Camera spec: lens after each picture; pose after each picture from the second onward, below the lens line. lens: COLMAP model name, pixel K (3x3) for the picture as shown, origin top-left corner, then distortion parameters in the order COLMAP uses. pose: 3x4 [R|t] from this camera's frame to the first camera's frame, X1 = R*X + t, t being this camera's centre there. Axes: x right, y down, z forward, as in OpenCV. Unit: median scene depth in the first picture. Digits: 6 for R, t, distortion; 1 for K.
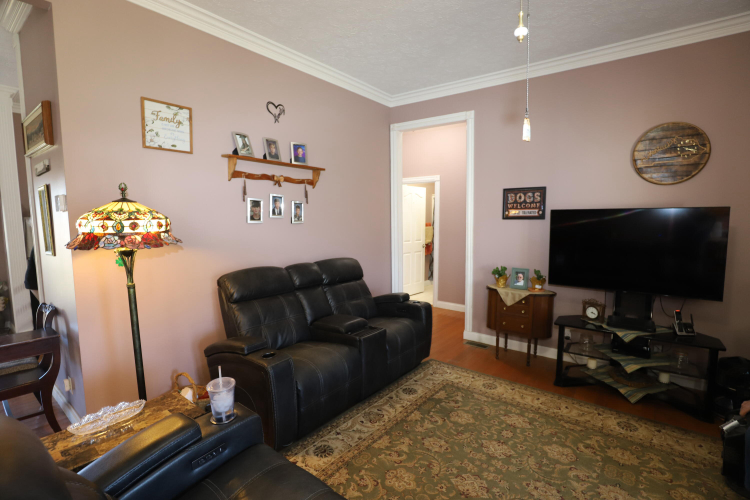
lens RADIAL K [[355.9, 0, 377.2], [0, 355.9, 251.0], [0, 0, 1]] dist [-0.036475, 0.008875]
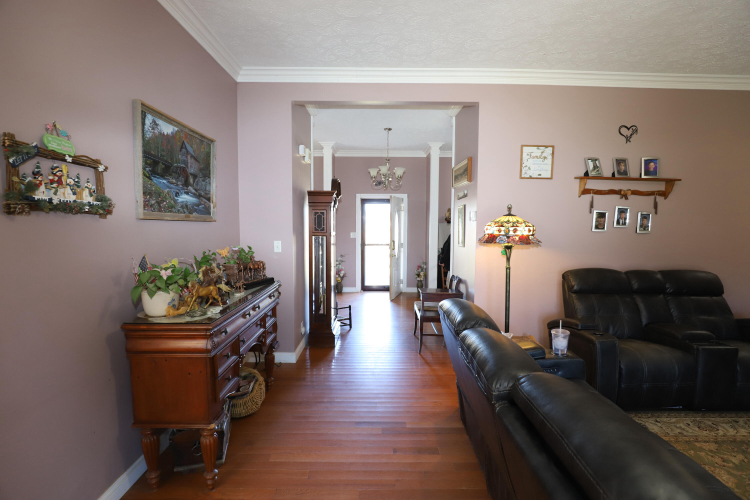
lens RADIAL K [[355.9, 0, 377.2], [0, 355.9, 251.0], [0, 0, 1]] dist [-0.036475, 0.008875]
pose [[0.615027, 0.071296, -0.785276, 0.144918], [-0.086251, 0.996011, 0.022877, 0.027323], [0.783775, 0.053661, 0.618723, -0.350120]]
